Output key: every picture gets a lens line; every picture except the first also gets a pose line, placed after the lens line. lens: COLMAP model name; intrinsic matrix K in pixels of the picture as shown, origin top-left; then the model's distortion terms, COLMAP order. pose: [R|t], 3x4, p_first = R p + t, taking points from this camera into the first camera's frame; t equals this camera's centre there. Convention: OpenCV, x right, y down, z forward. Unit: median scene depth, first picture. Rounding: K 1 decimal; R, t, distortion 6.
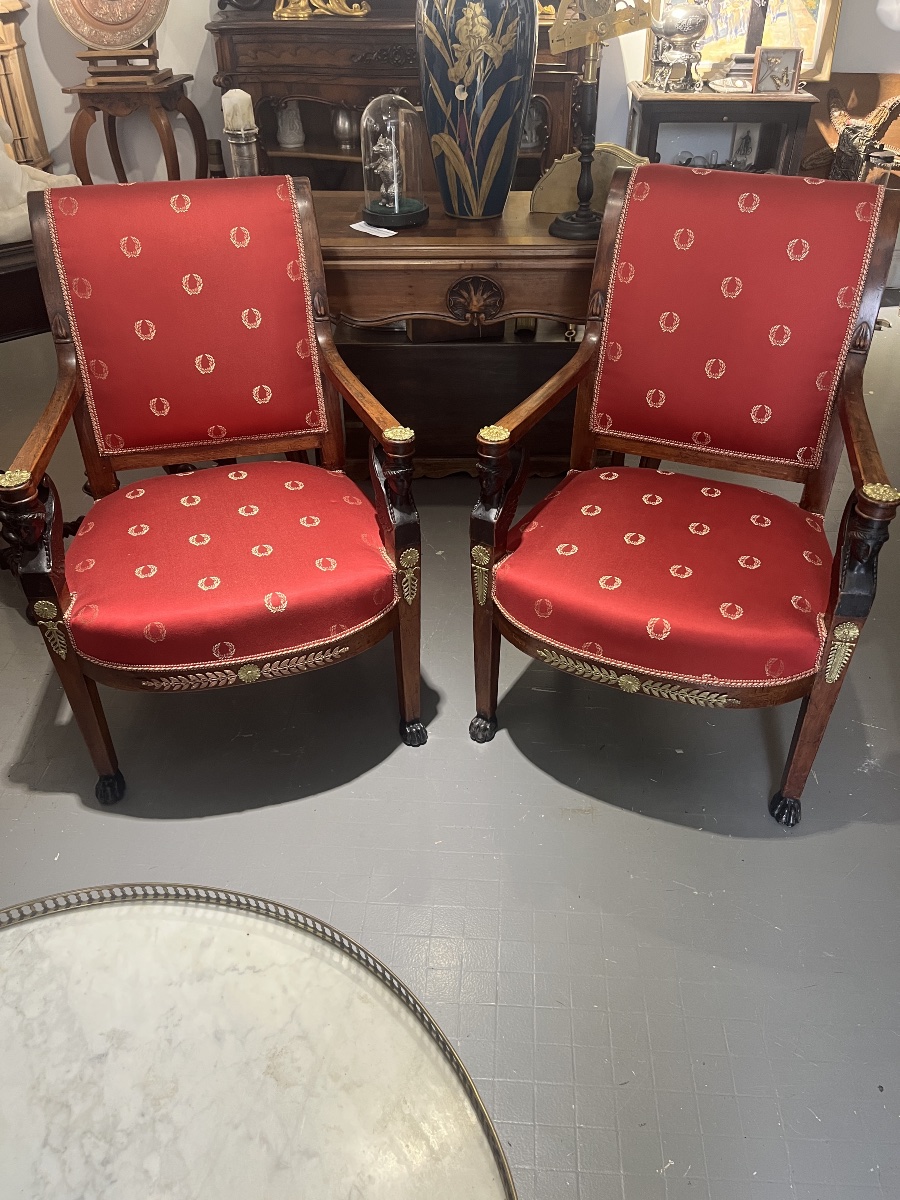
lens RADIAL K [[880.5, 0, 431.5], [0, 880.5, 603.7], [0, 0, 1]] dist [0.077025, -0.107876]
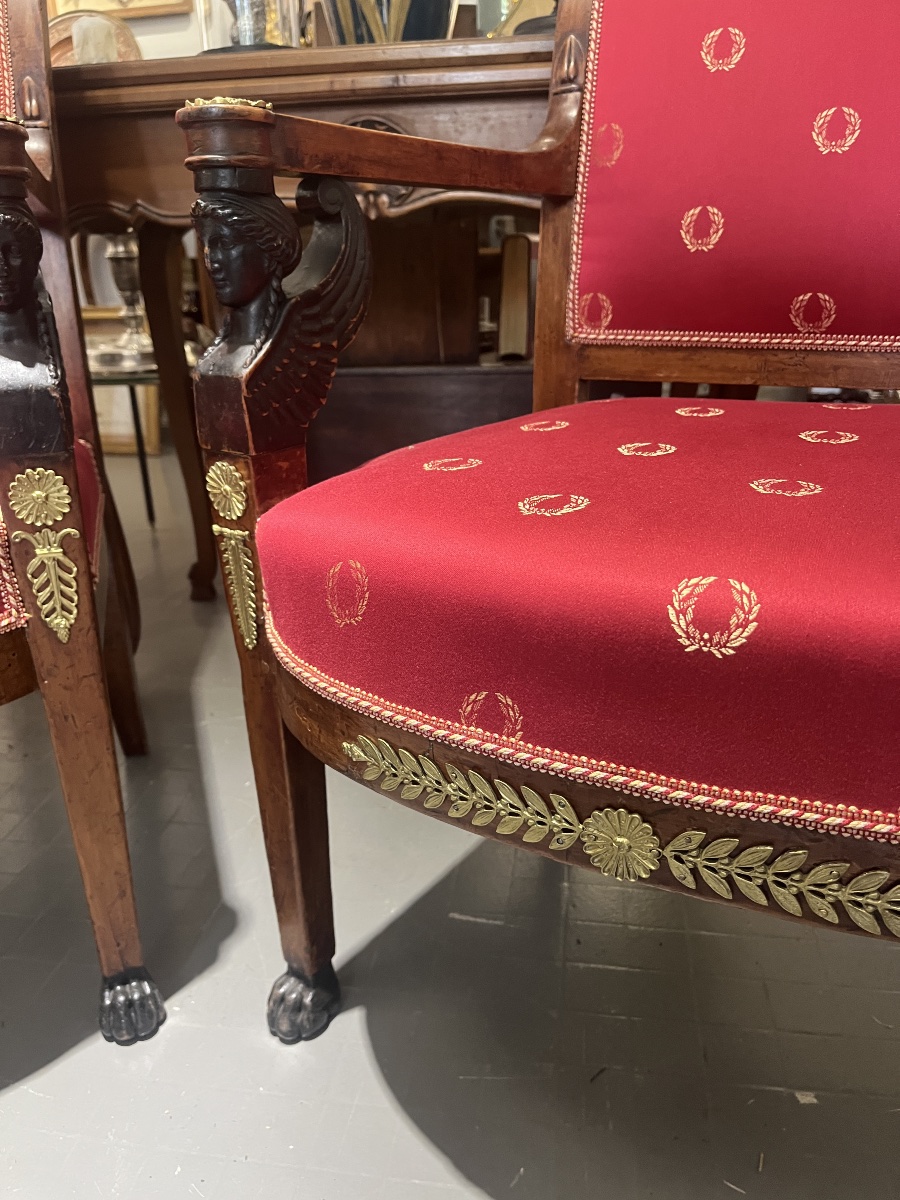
lens RADIAL K [[893.4, 0, 444.6], [0, 893.4, 629.0], [0, 0, 1]] dist [0.004002, -0.002362]
pose [[0.996607, 0.022339, -0.079212, 0.143291], [-0.042607, 0.963489, -0.264337, 0.076593], [0.070415, 0.266815, 0.961172, 0.535493]]
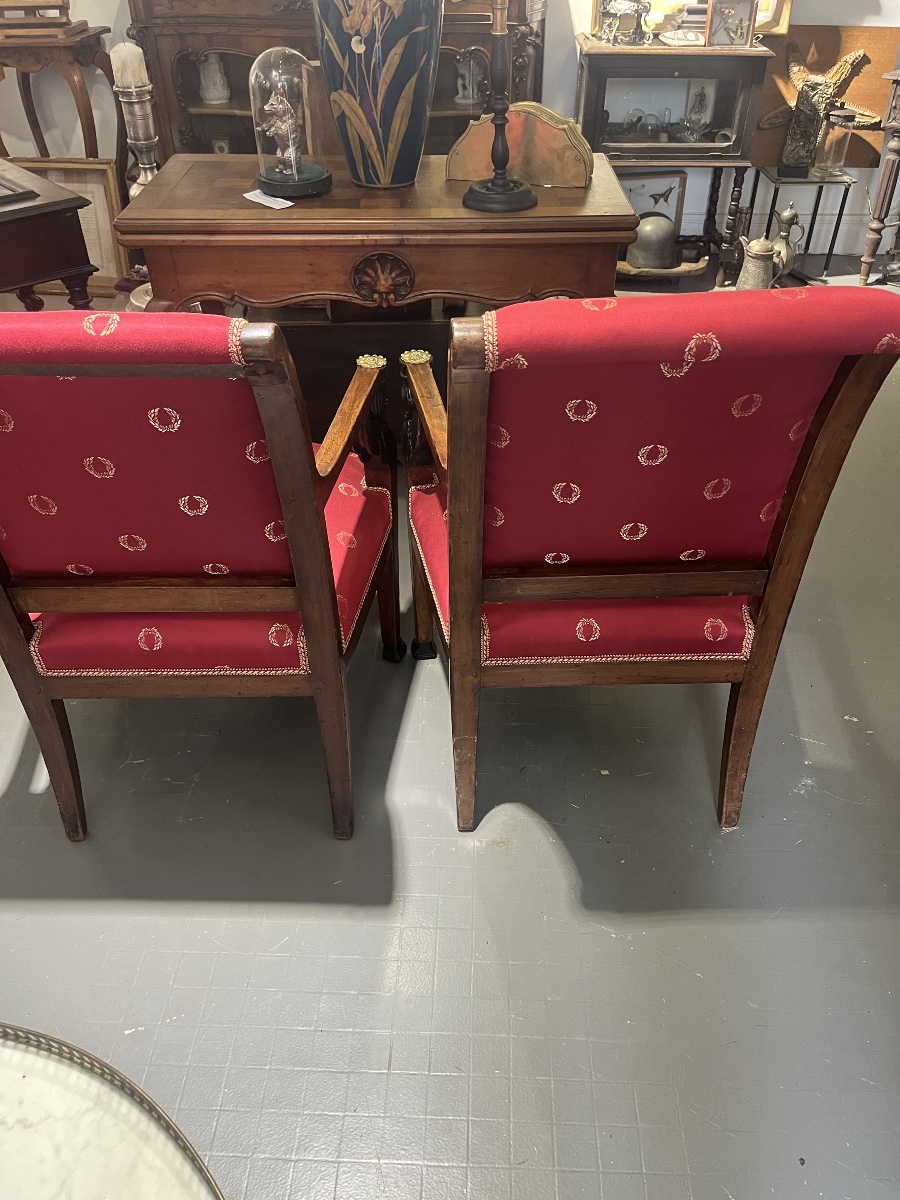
lens RADIAL K [[880.5, 0, 431.5], [0, 880.5, 603.7], [0, 0, 1]] dist [0.077025, -0.107876]
pose [[0.999669, -0.011781, 0.022862, 0.072833], [0.010871, 0.999160, 0.039512, -0.045045], [-0.023309, -0.039250, 0.998958, 0.078244]]
